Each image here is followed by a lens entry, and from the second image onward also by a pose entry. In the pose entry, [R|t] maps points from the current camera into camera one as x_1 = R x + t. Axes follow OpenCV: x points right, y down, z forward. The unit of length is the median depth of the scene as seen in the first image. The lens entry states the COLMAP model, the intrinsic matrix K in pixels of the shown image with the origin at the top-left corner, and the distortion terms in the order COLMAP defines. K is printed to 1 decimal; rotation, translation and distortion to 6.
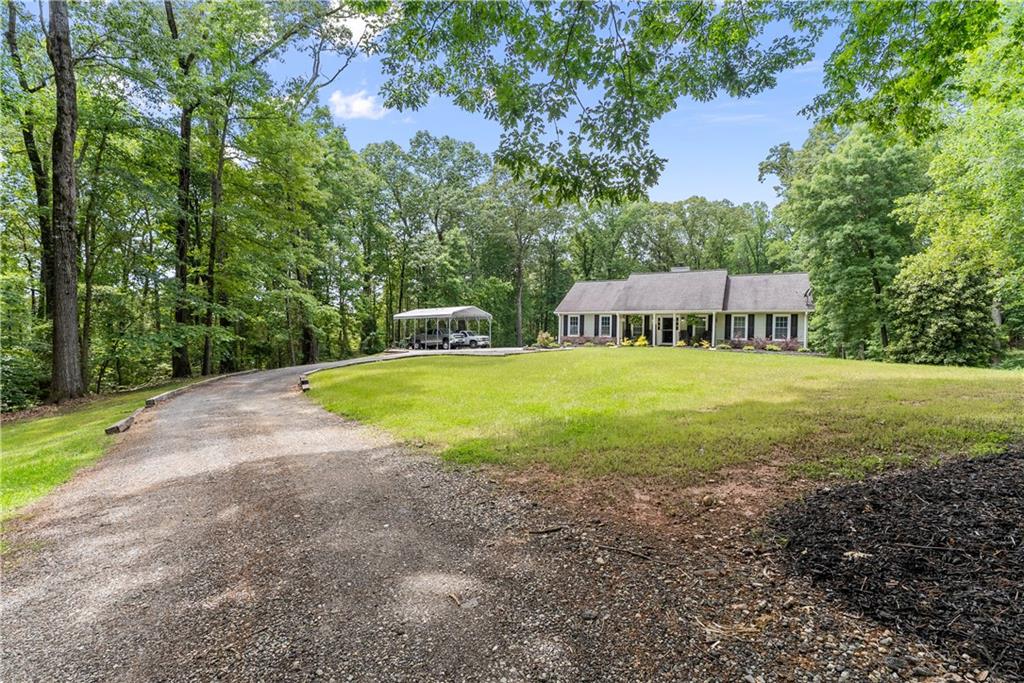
lens RADIAL K [[450.5, 0, 508.6], [0, 450.5, 343.6], [0, 0, 1]] dist [0.001986, 0.000581]
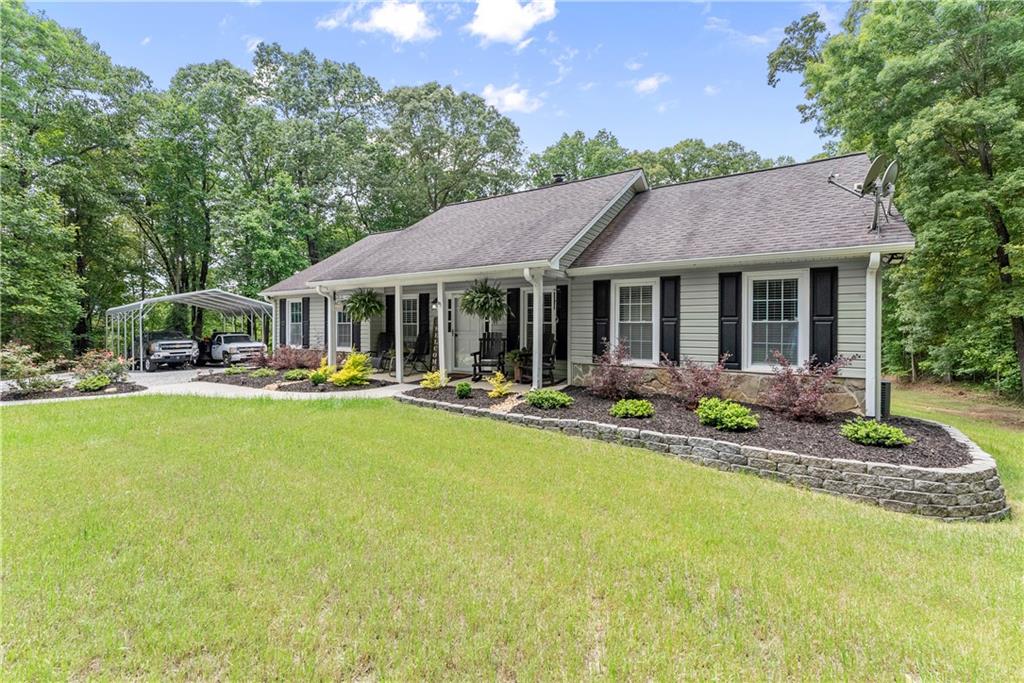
lens RADIAL K [[450.5, 0, 514.2], [0, 450.5, 331.2], [0, 0, 1]] dist [0.001986, 0.000581]
pose [[0.998245, -0.015248, -0.057228, 0.320345], [0.014180, 0.999719, -0.019019, -0.018373], [0.057502, 0.018174, 0.998180, 0.498440]]
